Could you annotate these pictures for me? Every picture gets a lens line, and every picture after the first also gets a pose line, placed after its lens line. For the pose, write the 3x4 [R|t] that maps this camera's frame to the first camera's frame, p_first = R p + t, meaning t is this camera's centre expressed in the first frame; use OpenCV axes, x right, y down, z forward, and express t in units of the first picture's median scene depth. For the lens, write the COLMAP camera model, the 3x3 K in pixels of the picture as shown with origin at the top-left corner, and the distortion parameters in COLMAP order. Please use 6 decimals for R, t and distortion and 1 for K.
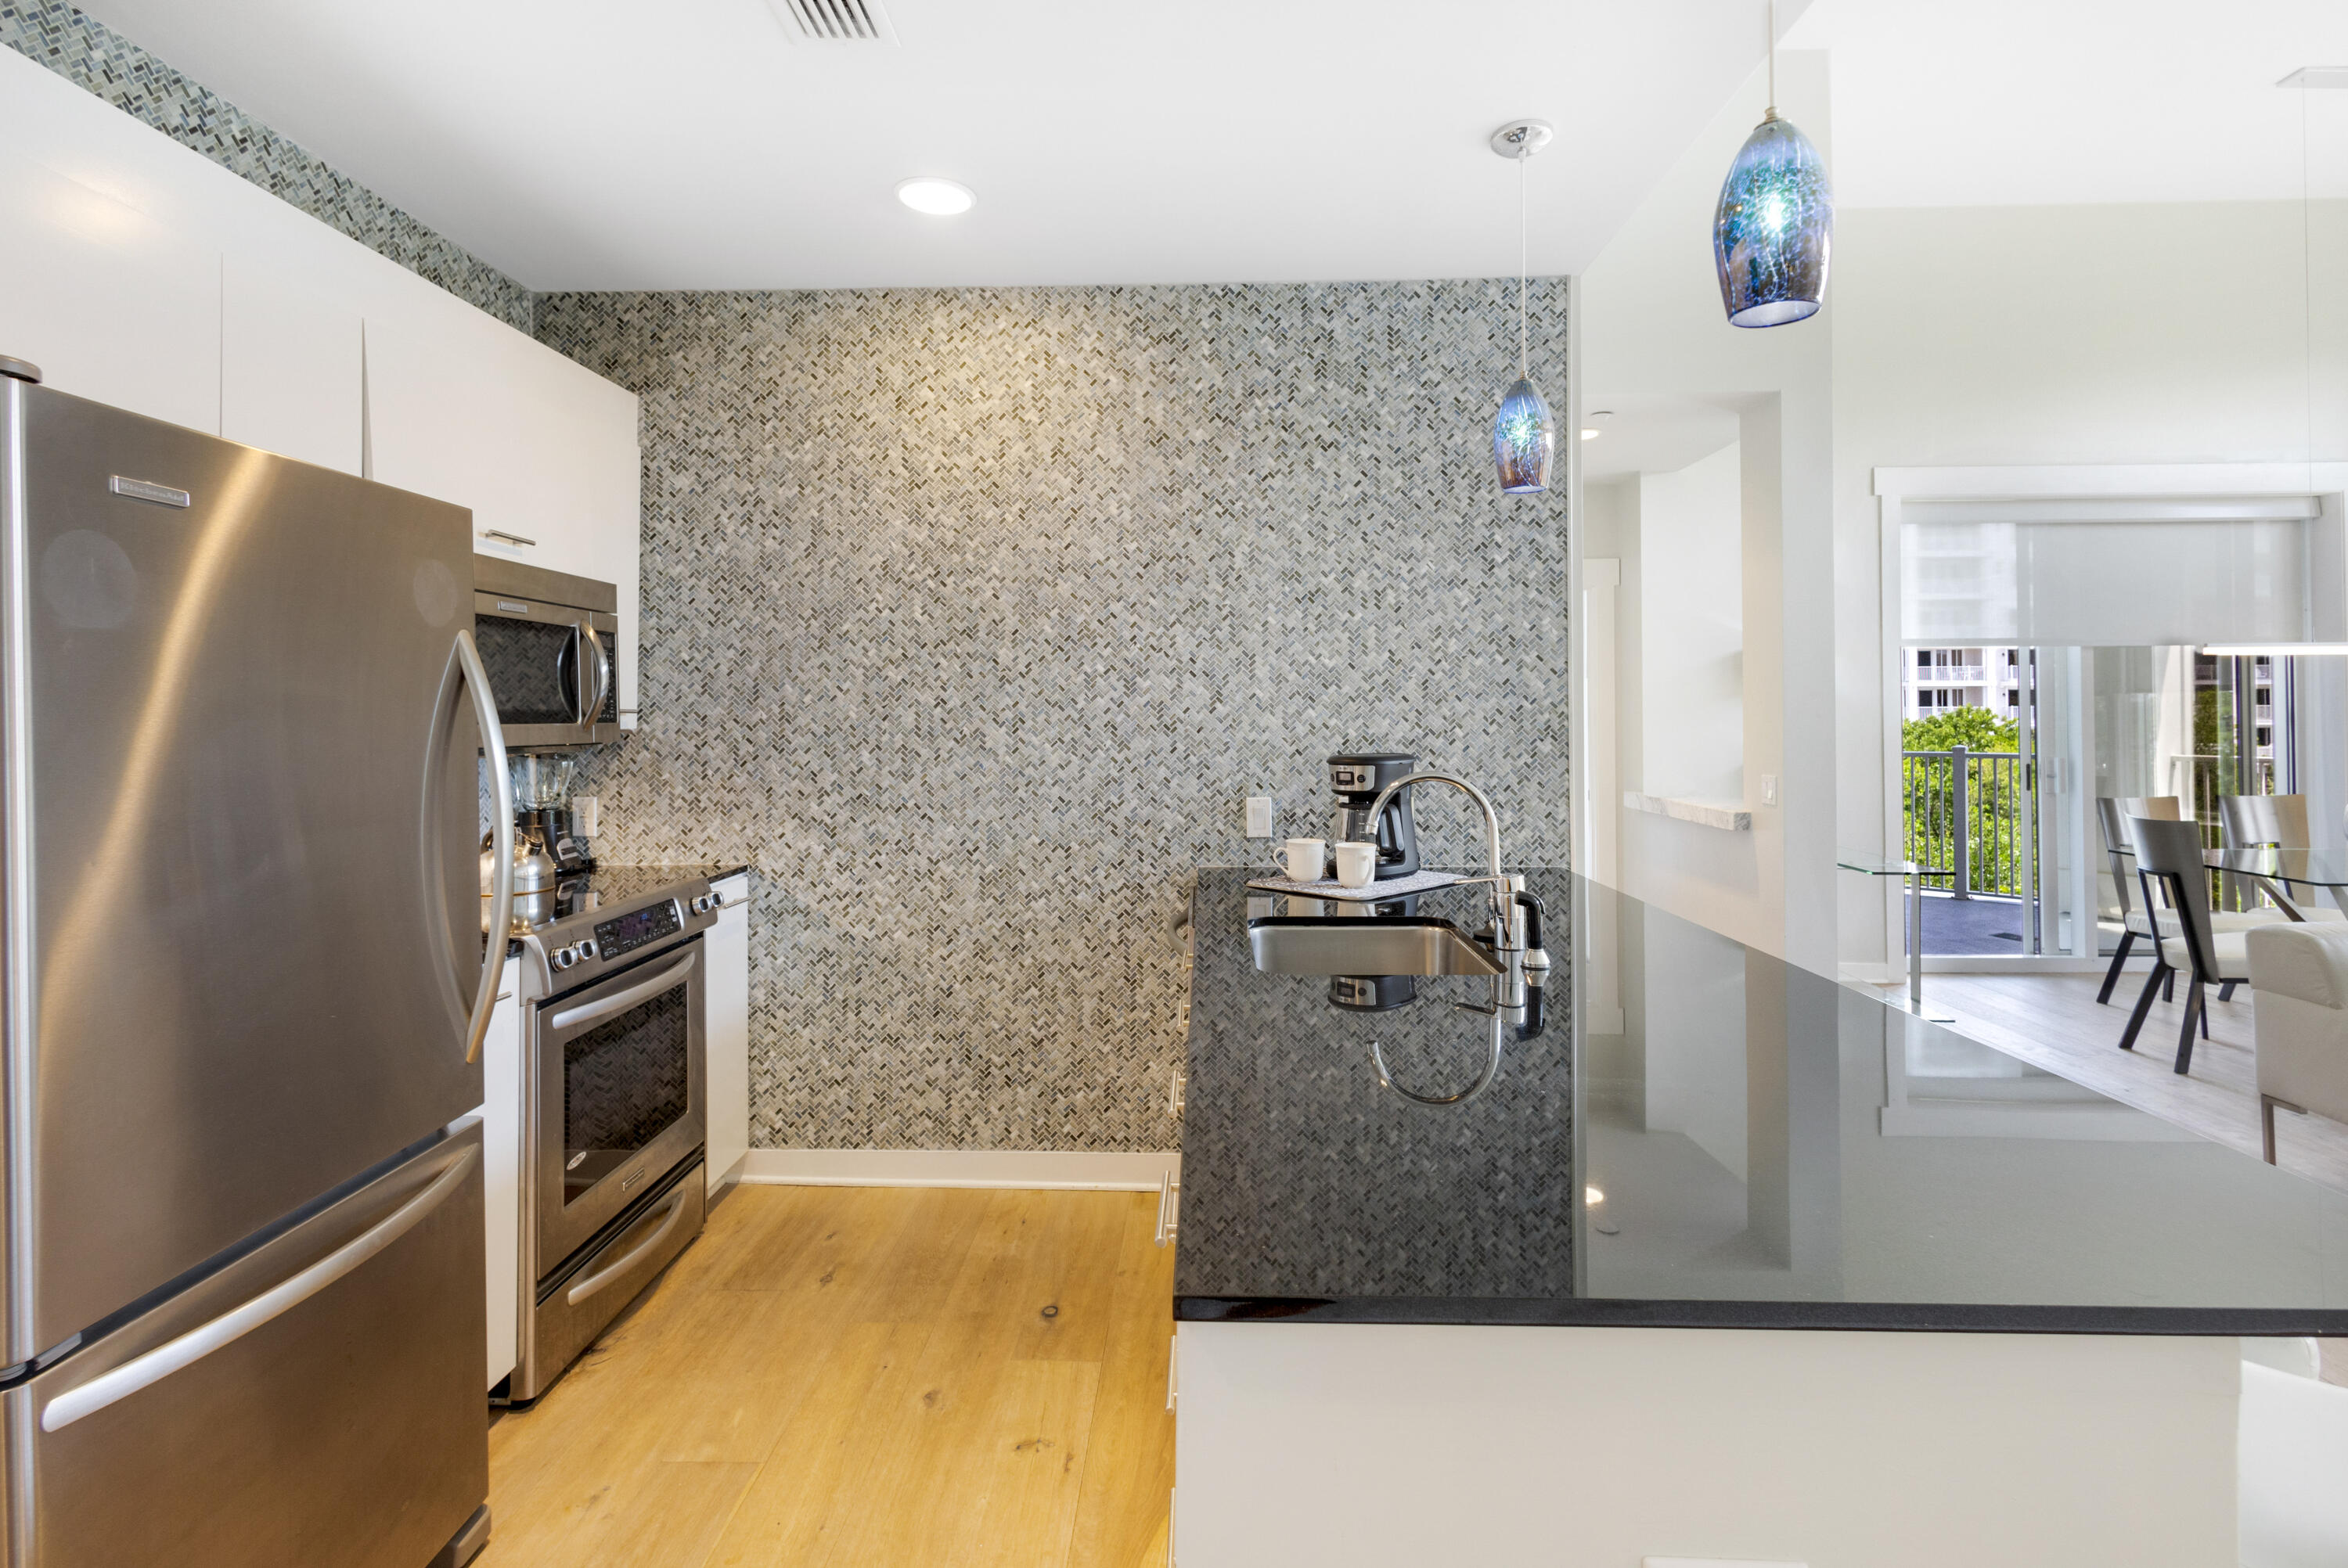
lens RADIAL K [[1098.5, 0, 1197.9], [0, 1098.5, 707.5], [0, 0, 1]] dist [-0.000390, -0.002768]
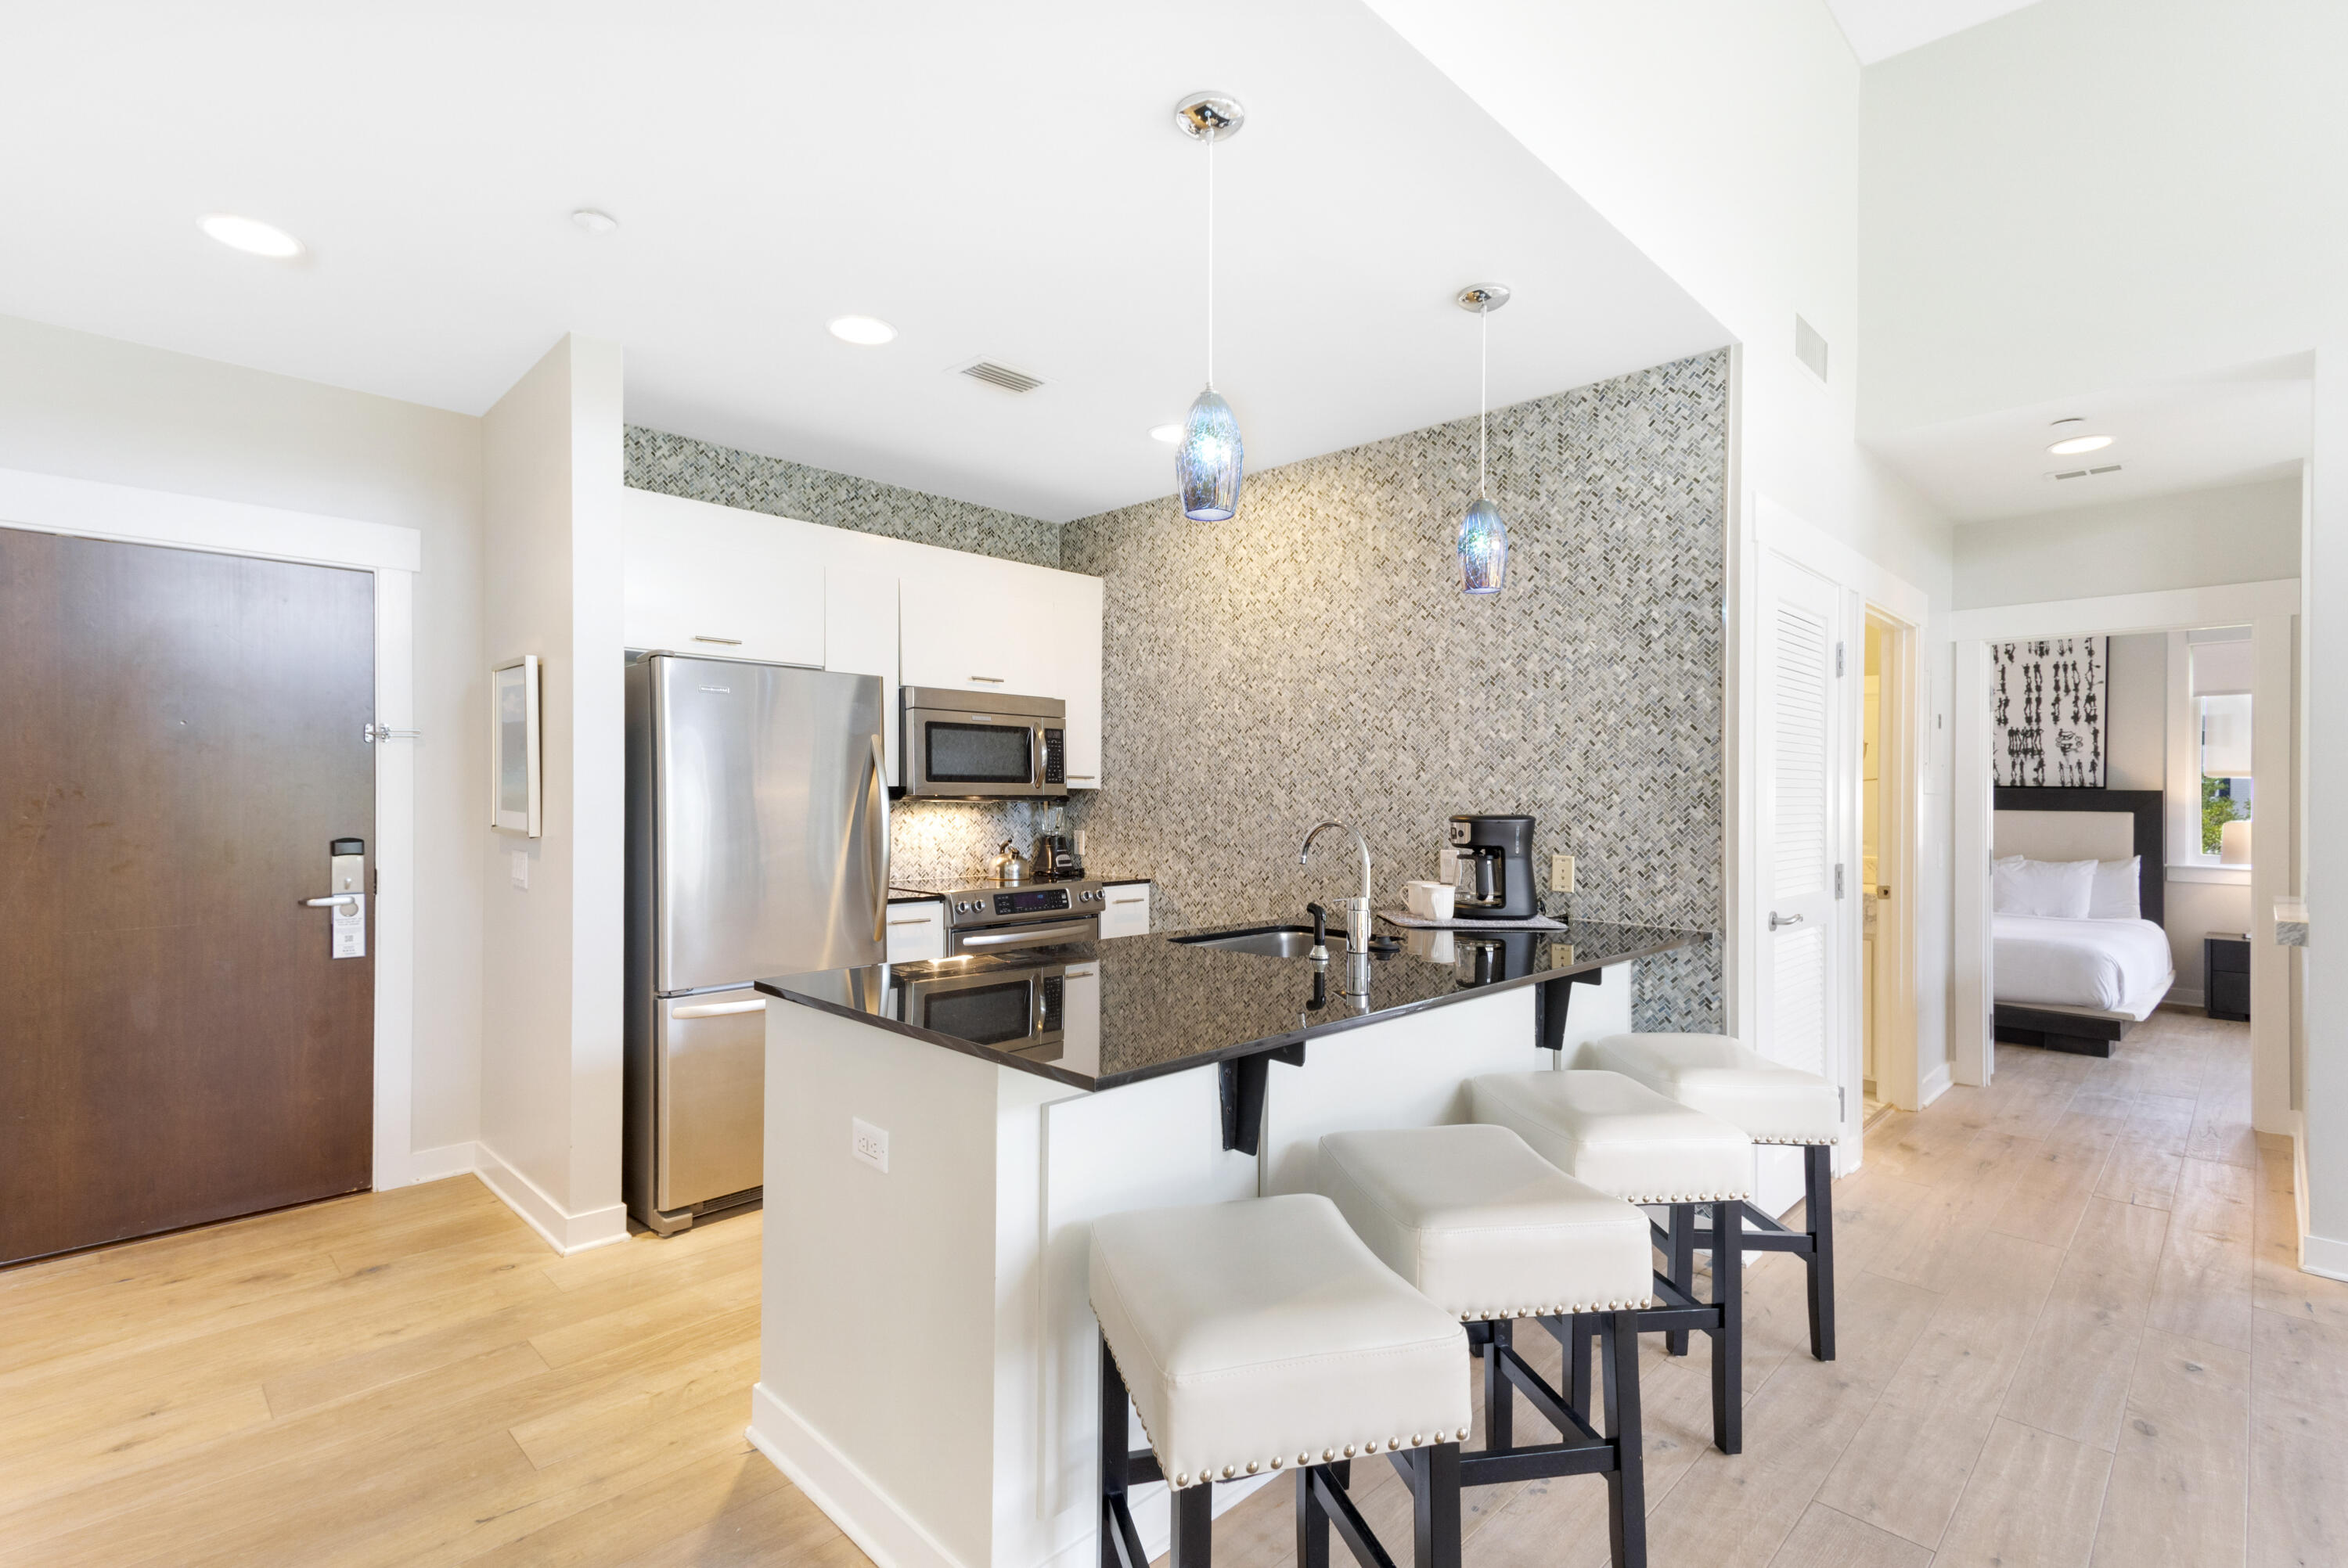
lens RADIAL K [[1077.8, 0, 1214.3], [0, 1077.8, 793.1], [0, 0, 1]] dist [0.006934, 0.004841]
pose [[0.745553, 0.011572, -0.666345, 0.648710], [-0.008029, 0.999933, 0.008382, 0.011733], [0.666398, -0.000899, 0.745596, -0.052284]]
